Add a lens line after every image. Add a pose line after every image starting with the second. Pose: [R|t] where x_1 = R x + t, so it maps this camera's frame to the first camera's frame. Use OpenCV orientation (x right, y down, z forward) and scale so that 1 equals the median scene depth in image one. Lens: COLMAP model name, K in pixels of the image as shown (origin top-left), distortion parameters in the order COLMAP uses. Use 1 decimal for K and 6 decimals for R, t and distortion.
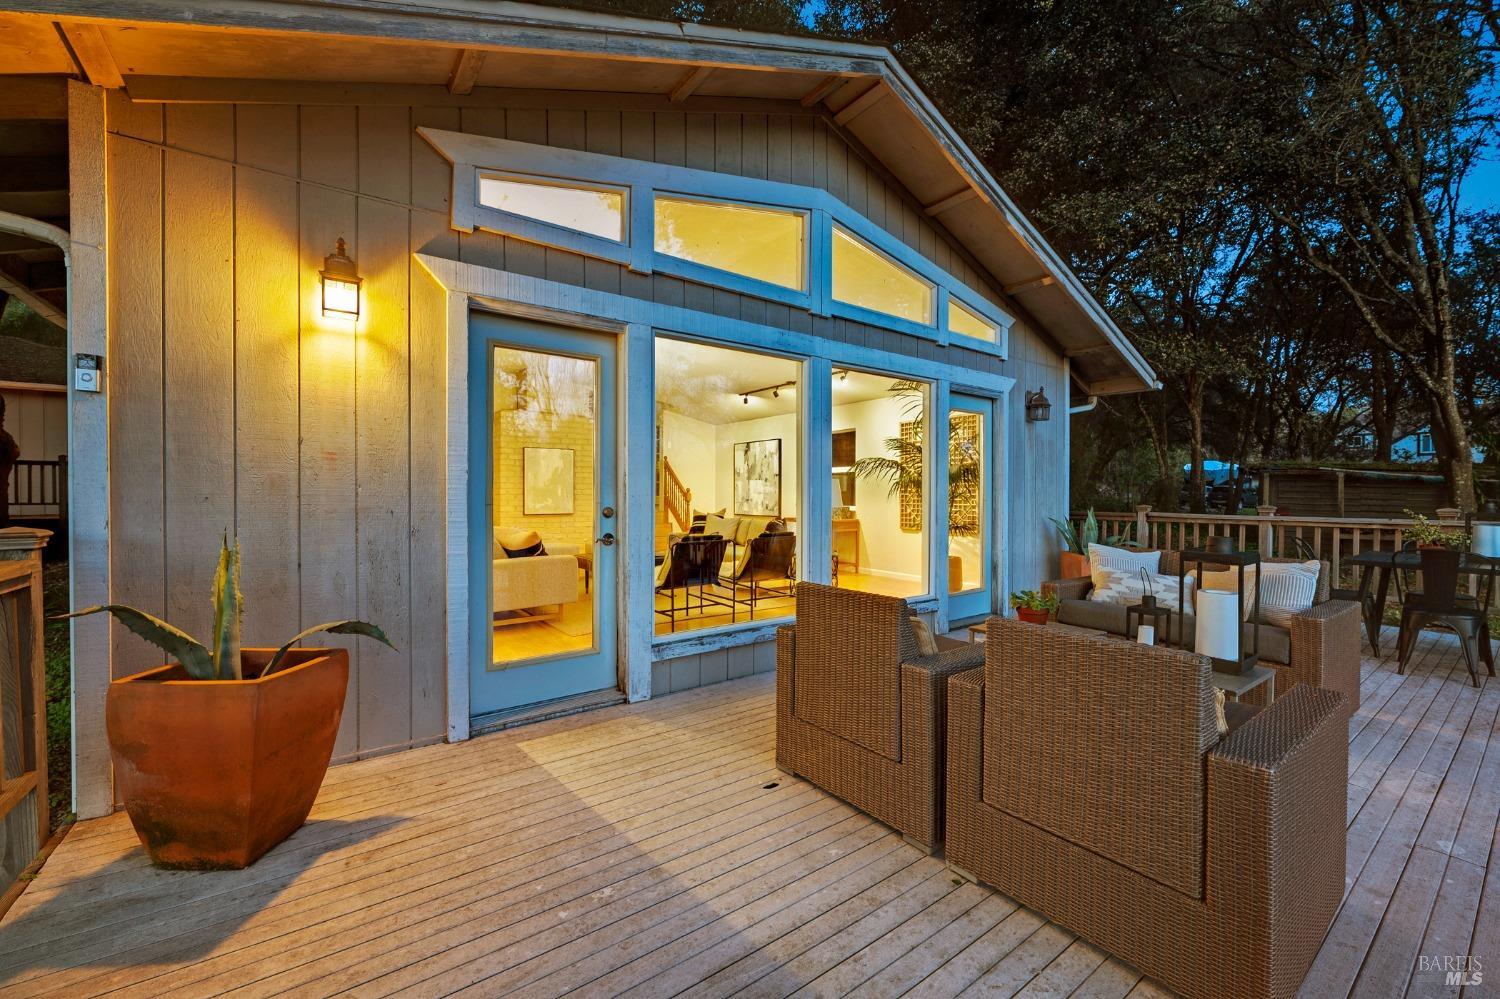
lens RADIAL K [[600.8, 0, 750.0], [0, 600.8, 499.5], [0, 0, 1]] dist [-0.000698, 0.000205]
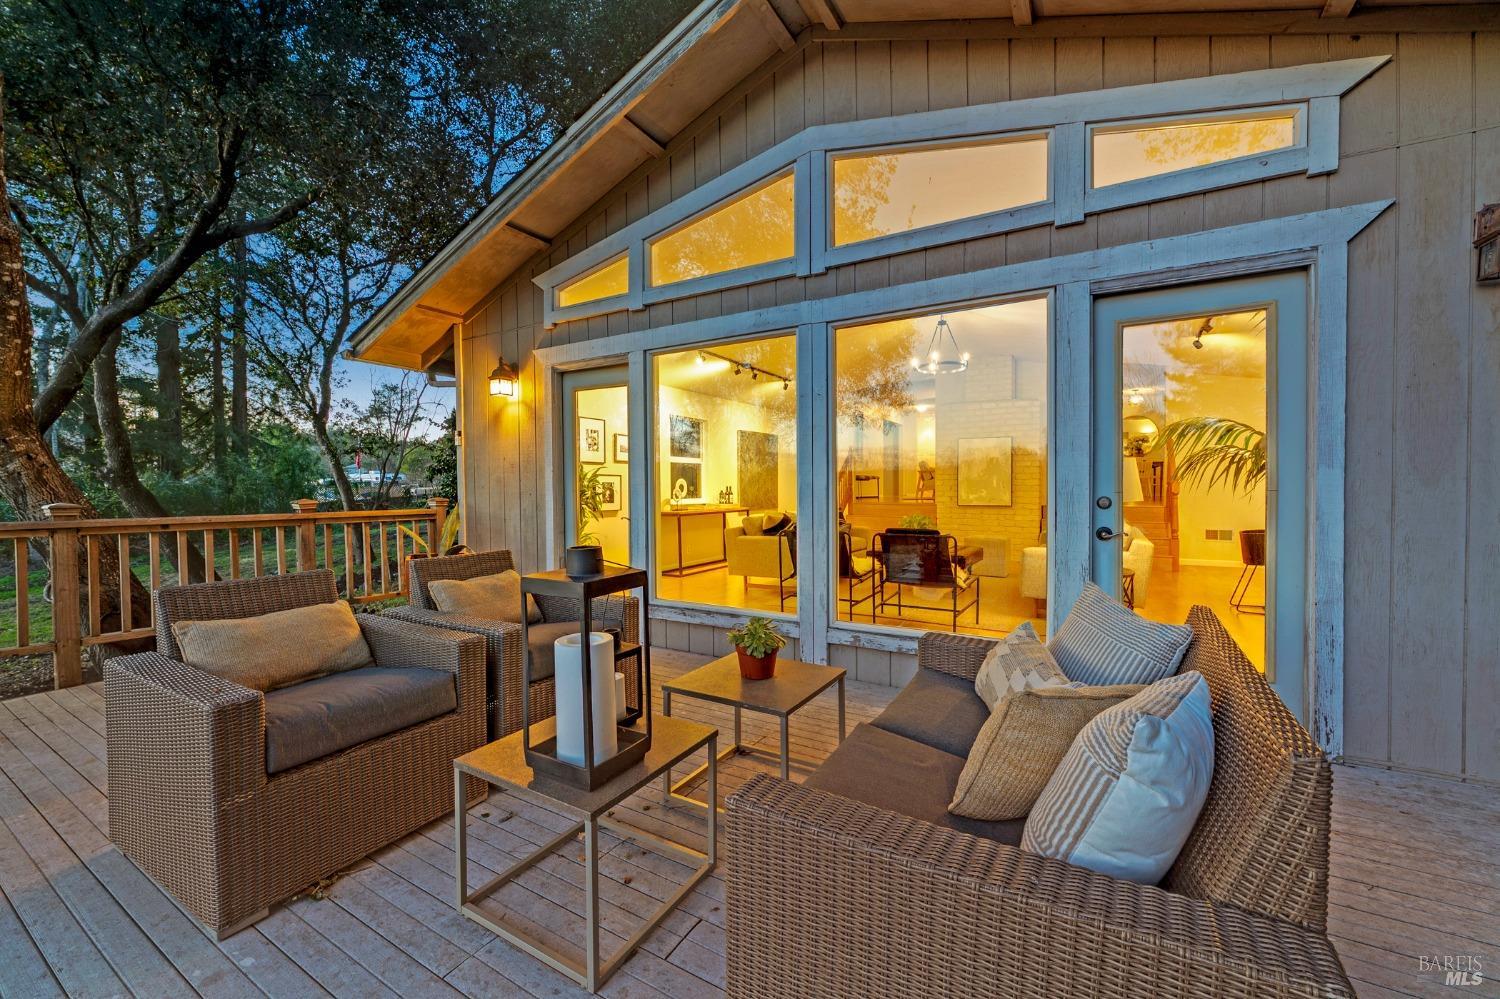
lens RADIAL K [[576.4, 0, 757.7], [0, 576.4, 494.3], [0, 0, 1]] dist [-0.001026, -0.000086]
pose [[0.409202, 0.006794, -0.912418, 0.854765], [-0.005091, 0.999974, 0.005163, 0.006060], [0.912429, 0.002532, 0.409226, 0.596969]]
